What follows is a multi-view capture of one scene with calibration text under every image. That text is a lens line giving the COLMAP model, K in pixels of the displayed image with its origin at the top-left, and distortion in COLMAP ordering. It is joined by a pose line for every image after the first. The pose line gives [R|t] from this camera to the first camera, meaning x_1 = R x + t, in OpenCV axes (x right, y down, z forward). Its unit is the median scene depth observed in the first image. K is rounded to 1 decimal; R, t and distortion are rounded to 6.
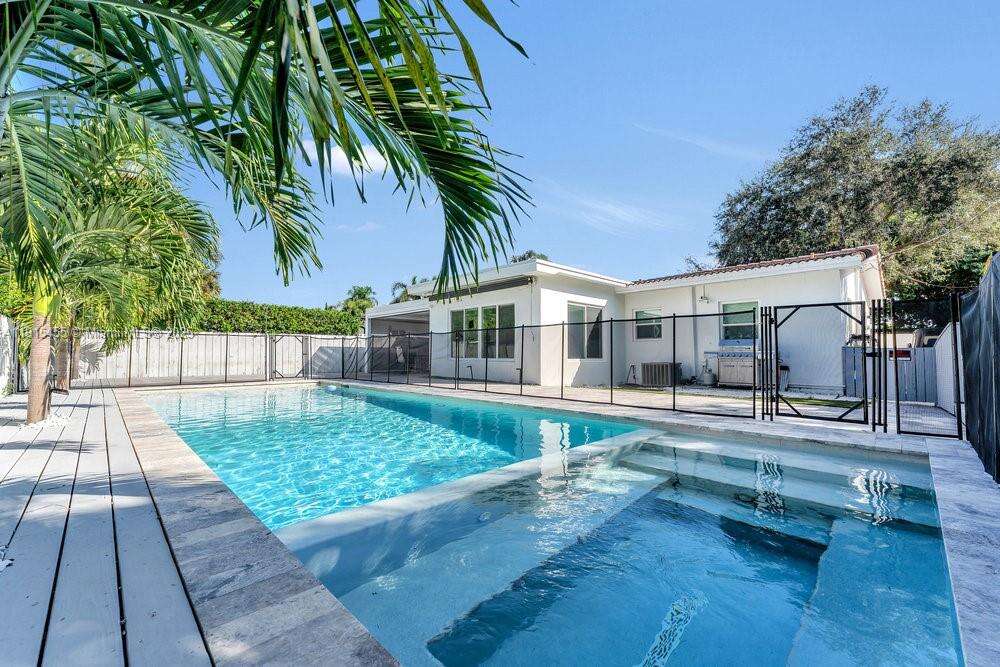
lens RADIAL K [[400.8, 0, 500.0], [0, 400.8, 333.5], [0, 0, 1]] dist [-0.000912, -0.000074]
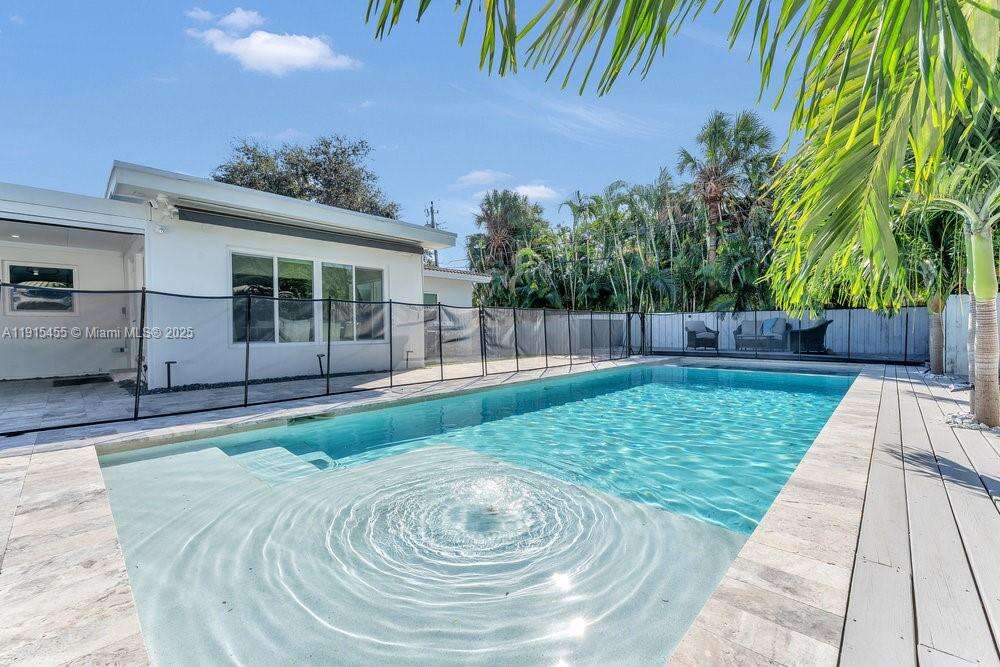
lens RADIAL K [[400.8, 0, 500.0], [0, 400.8, 333.5], [0, 0, 1]] dist [-0.000912, -0.000074]
pose [[-0.007313, 0.001571, 0.999972, -0.747406], [-0.028944, 0.999579, -0.001782, 0.041053], [-0.999554, -0.028956, -0.007265, 0.774664]]
